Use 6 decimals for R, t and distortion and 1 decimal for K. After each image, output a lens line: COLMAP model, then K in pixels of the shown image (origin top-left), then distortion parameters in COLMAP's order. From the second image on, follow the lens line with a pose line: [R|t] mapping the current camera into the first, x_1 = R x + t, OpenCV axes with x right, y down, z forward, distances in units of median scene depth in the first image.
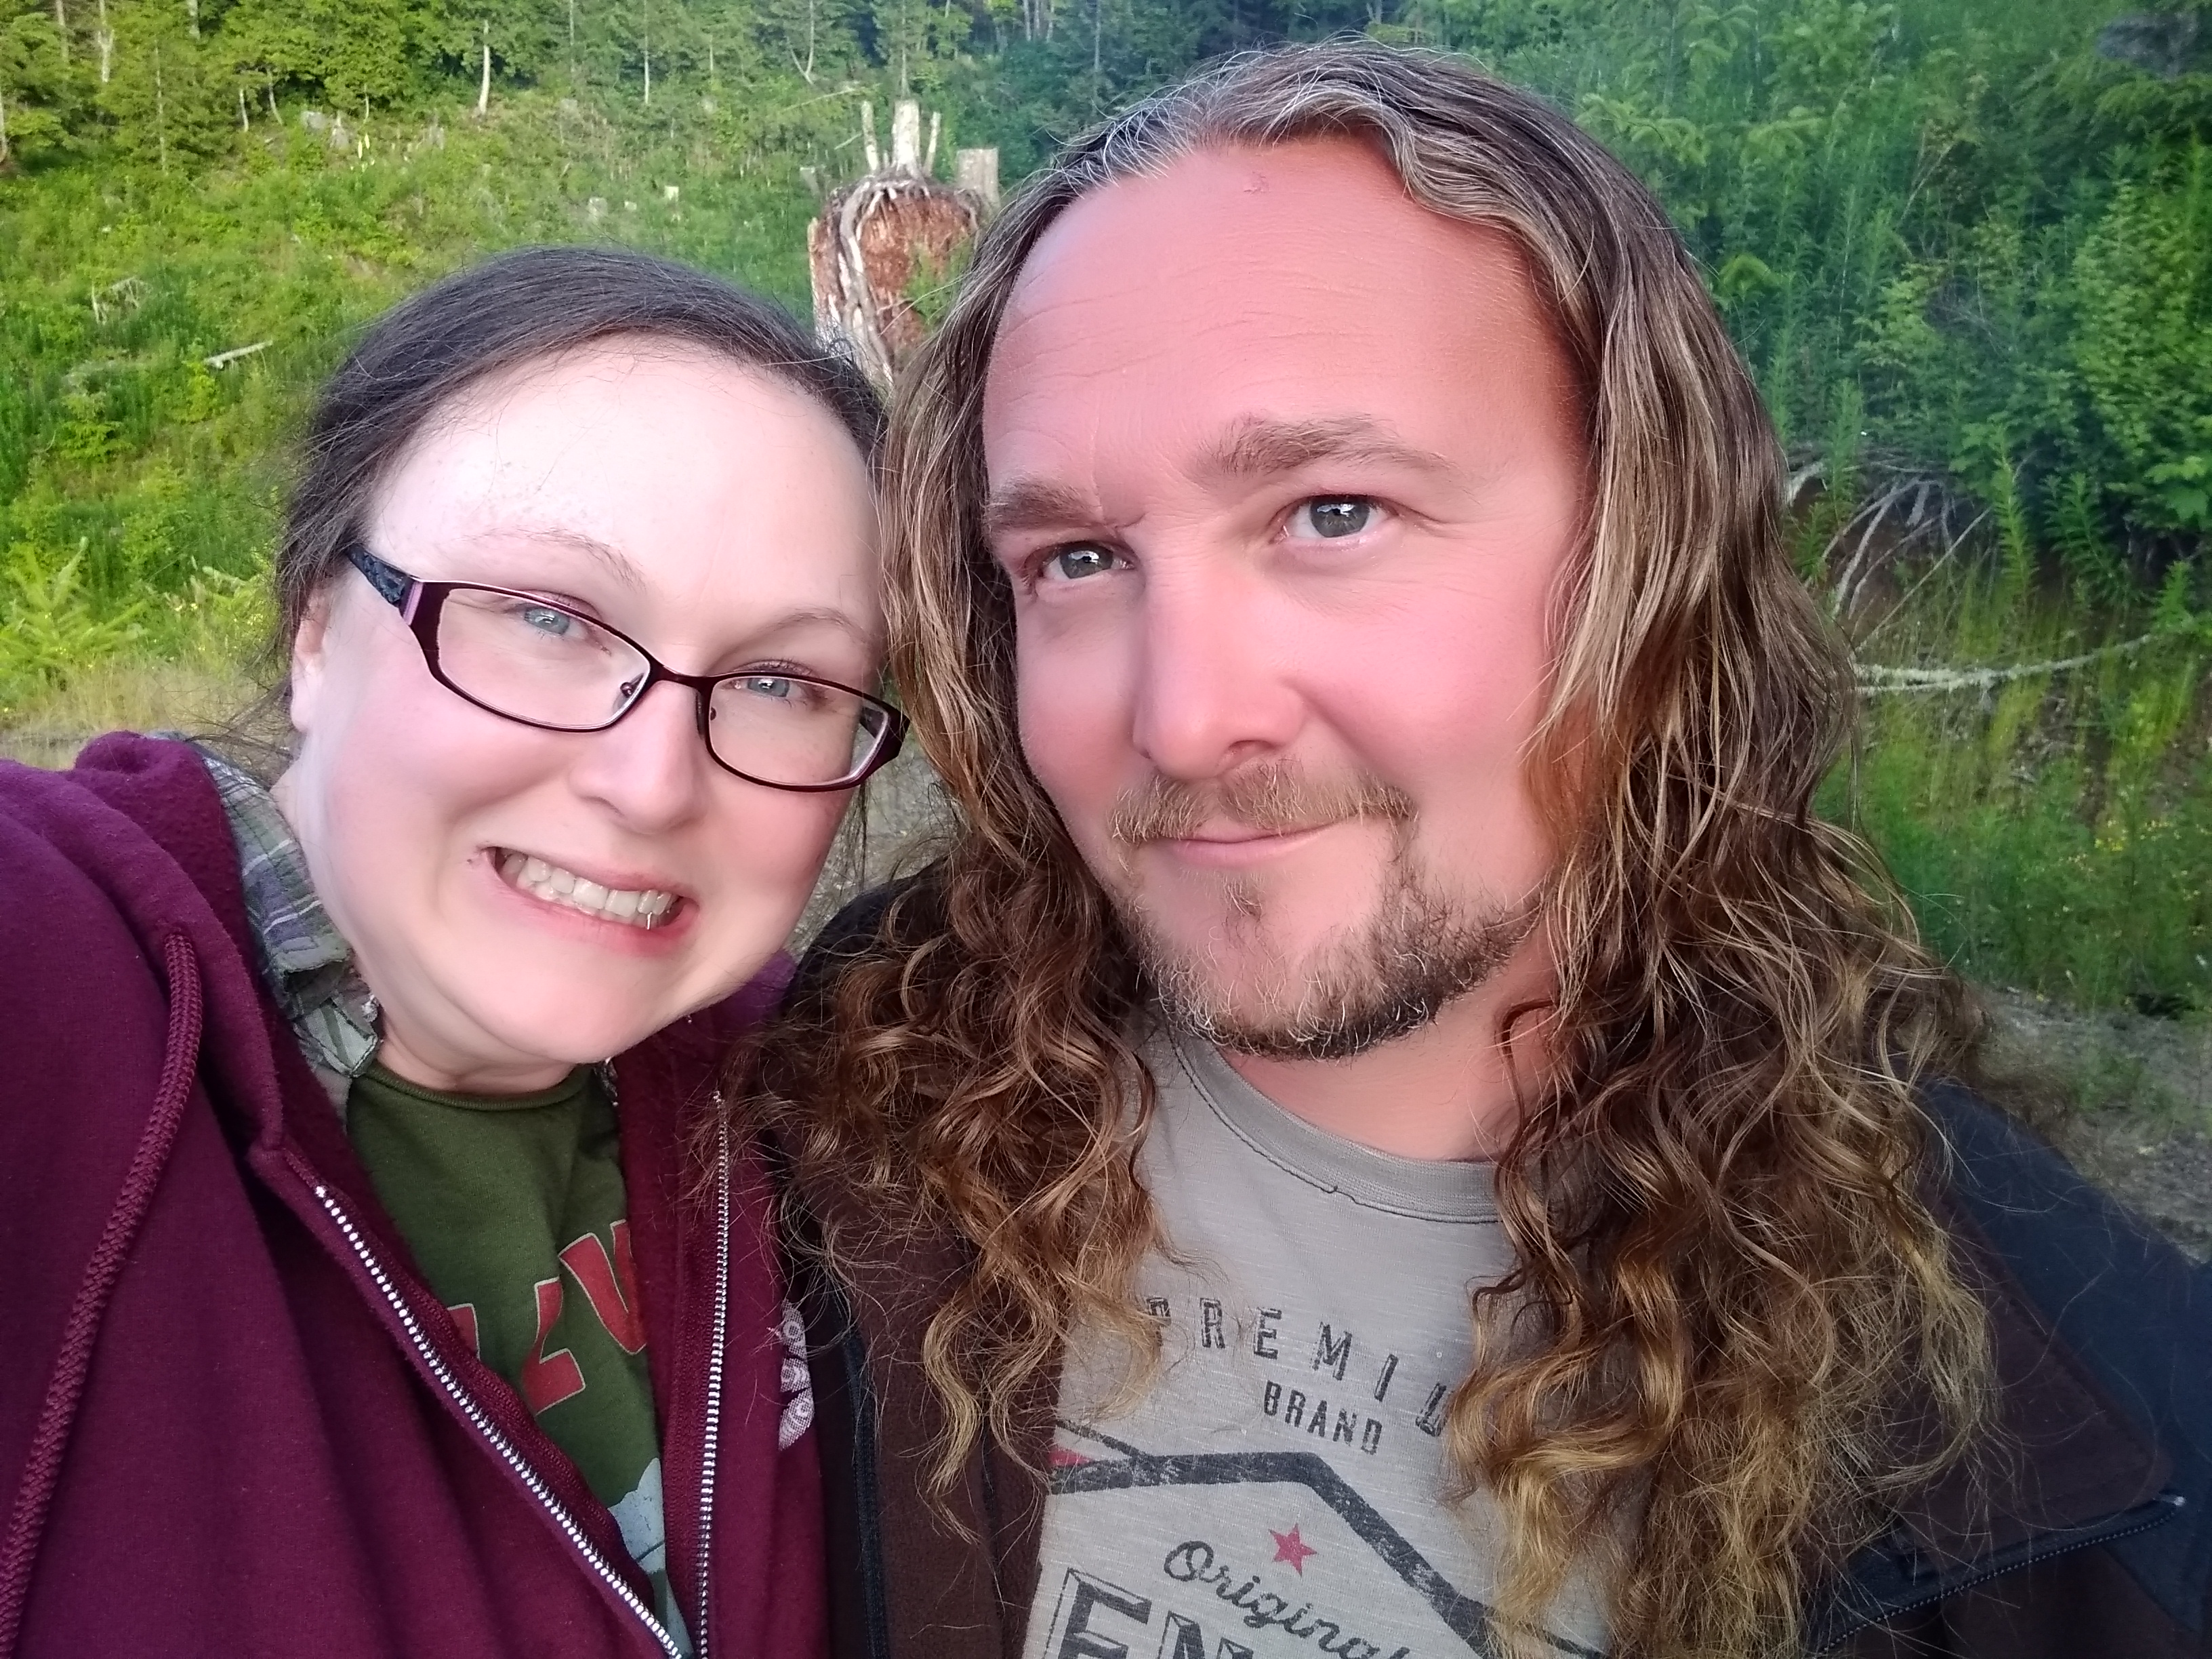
lens RADIAL K [[1624.8, 0, 1087.6], [0, 1624.8, 821.7], [0, 0, 1]] dist [0.001733, -0.027272]
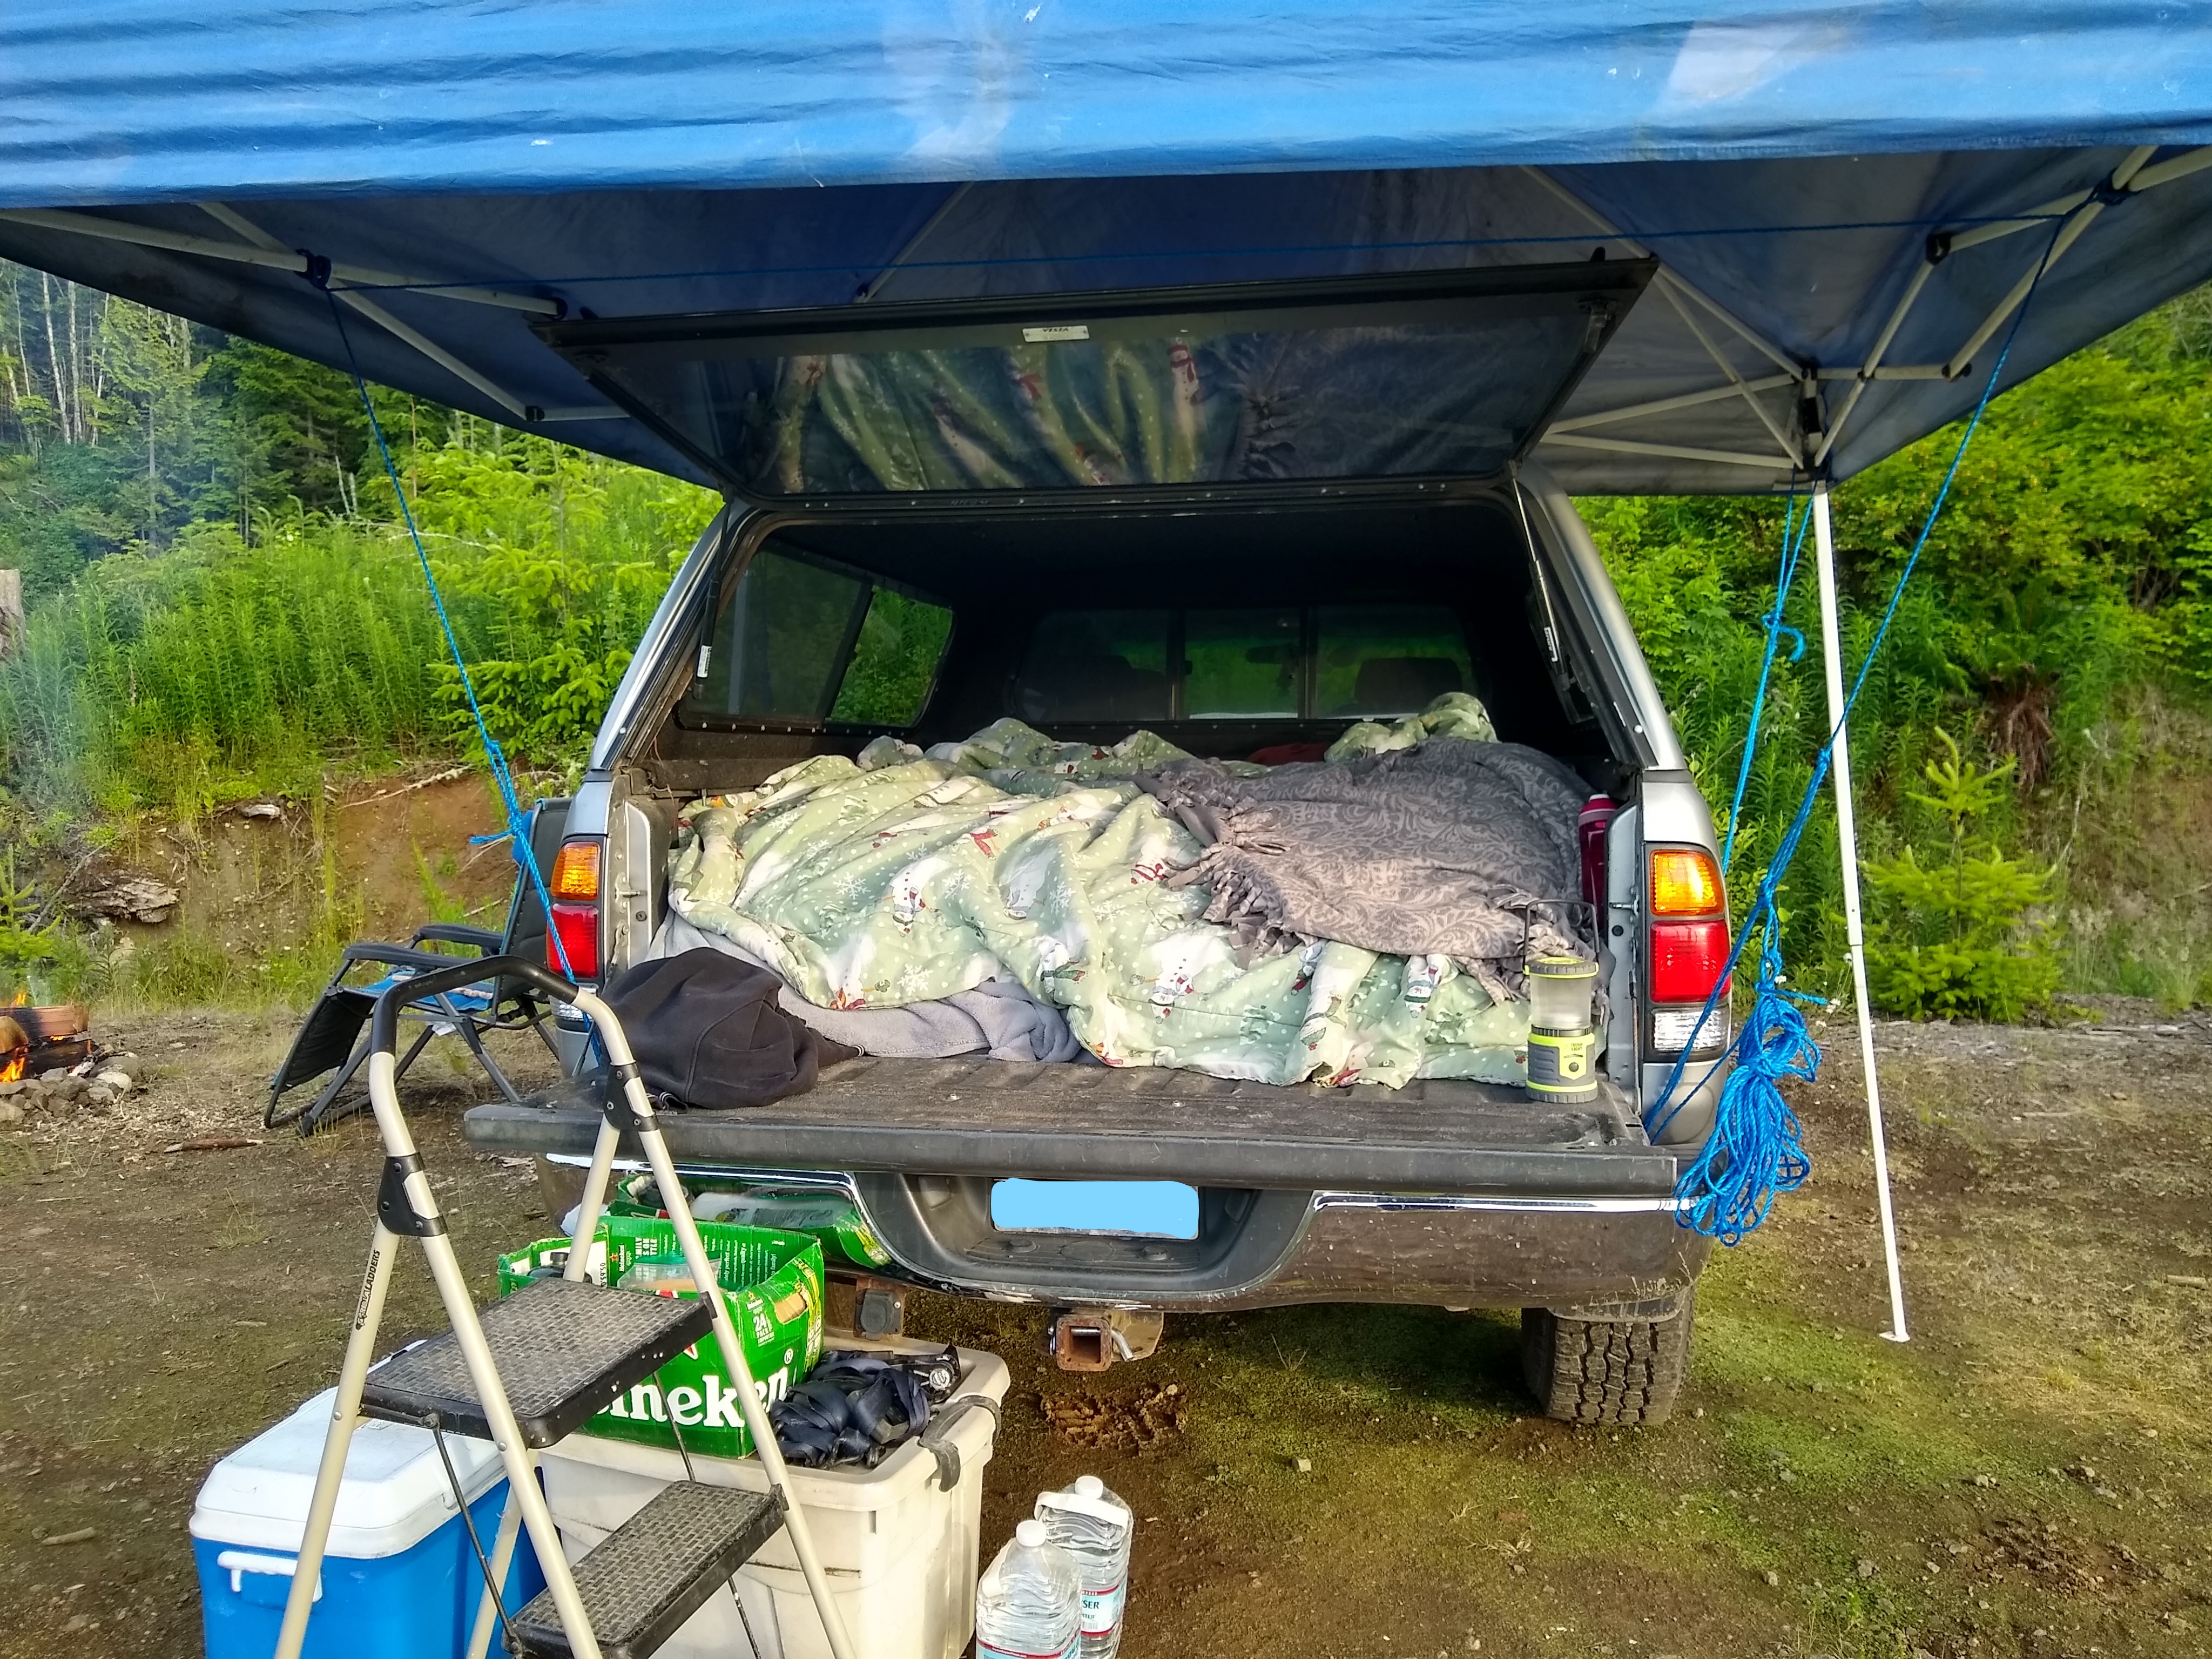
lens RADIAL K [[1747.2, 0, 1110.8], [0, 1747.2, 823.1], [0, 0, 1]] dist [-0.011642, -0.003569]
pose [[0.879105, -0.053415, 0.473625, 0.009639], [0.165684, 0.965977, -0.198587, 0.040152], [-0.446904, 0.253051, 0.858045, -0.108372]]
